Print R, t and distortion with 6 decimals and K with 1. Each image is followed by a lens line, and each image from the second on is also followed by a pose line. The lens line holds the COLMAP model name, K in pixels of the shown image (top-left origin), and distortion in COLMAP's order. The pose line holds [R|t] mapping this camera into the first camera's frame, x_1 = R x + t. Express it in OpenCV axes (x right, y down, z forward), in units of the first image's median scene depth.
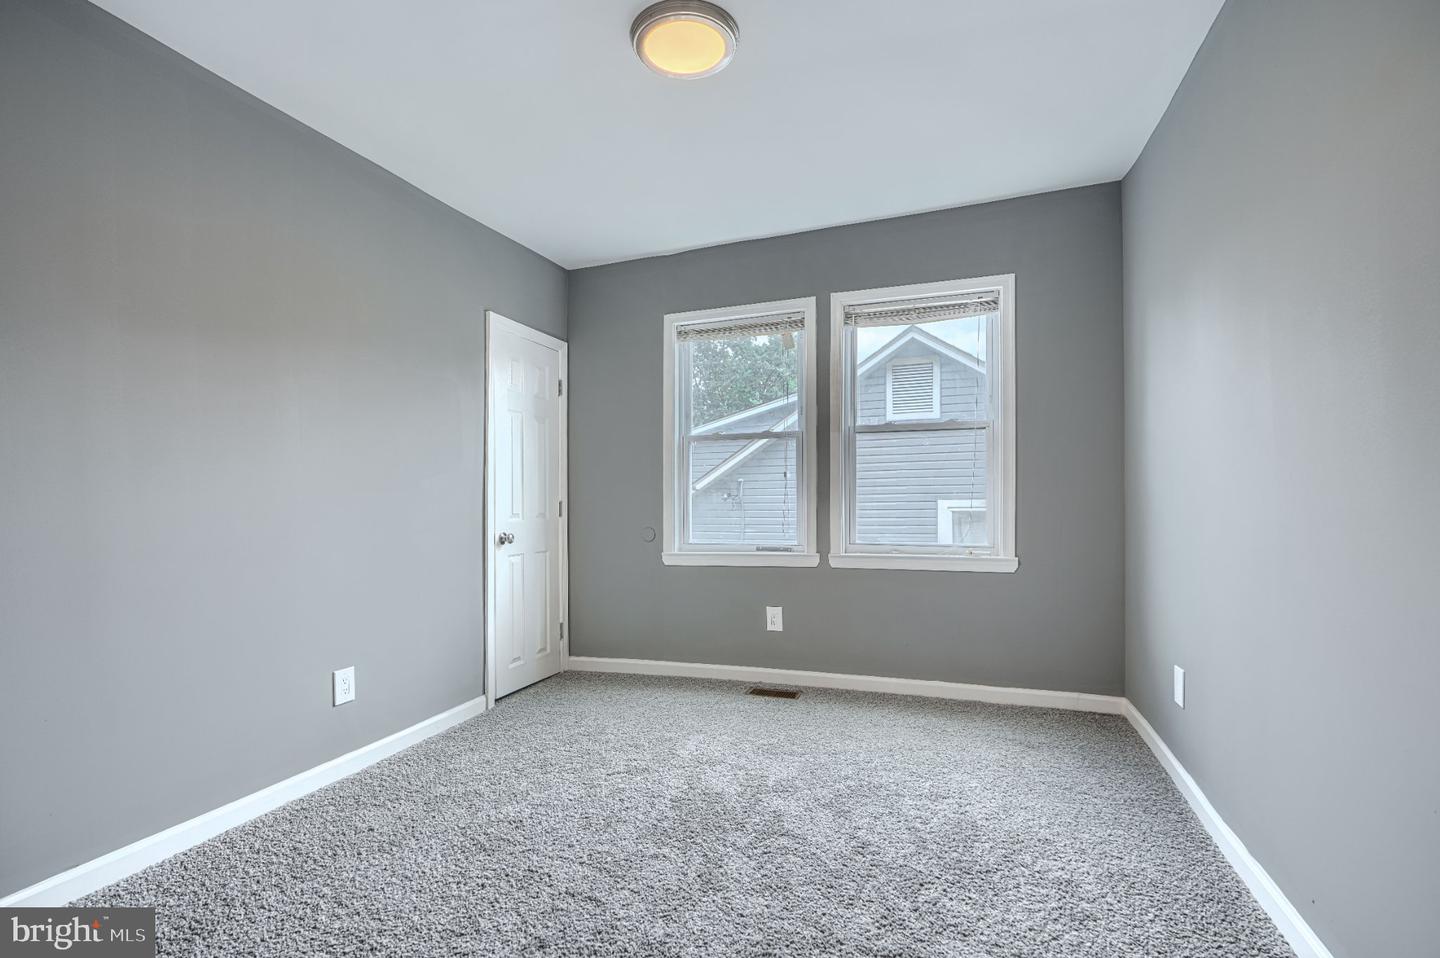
lens RADIAL K [[662.1, 0, 721.3], [0, 662.1, 494.5], [0, 0, 1]] dist [0.000502, 0.000516]
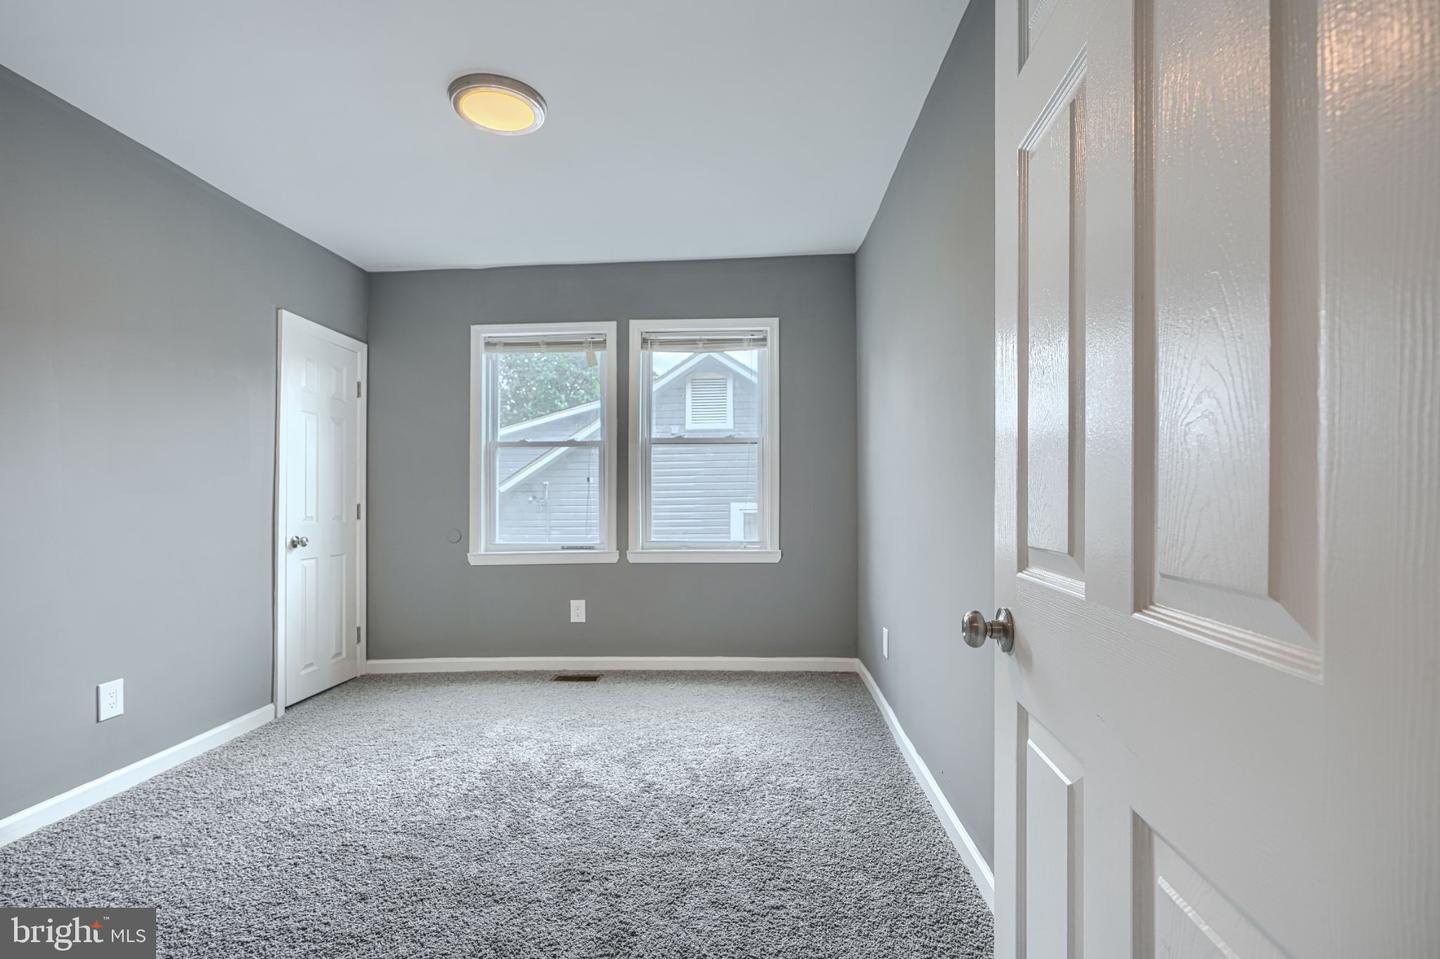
lens RADIAL K [[662.1, 0, 721.3], [0, 662.1, 495.0], [0, 0, 1]] dist [0.000502, 0.000516]
pose [[0.958714, 0.004134, 0.284343, -0.005921], [-0.003264, 0.999988, -0.003532, -0.001876], [-0.284355, 0.002458, 0.958716, -0.154491]]
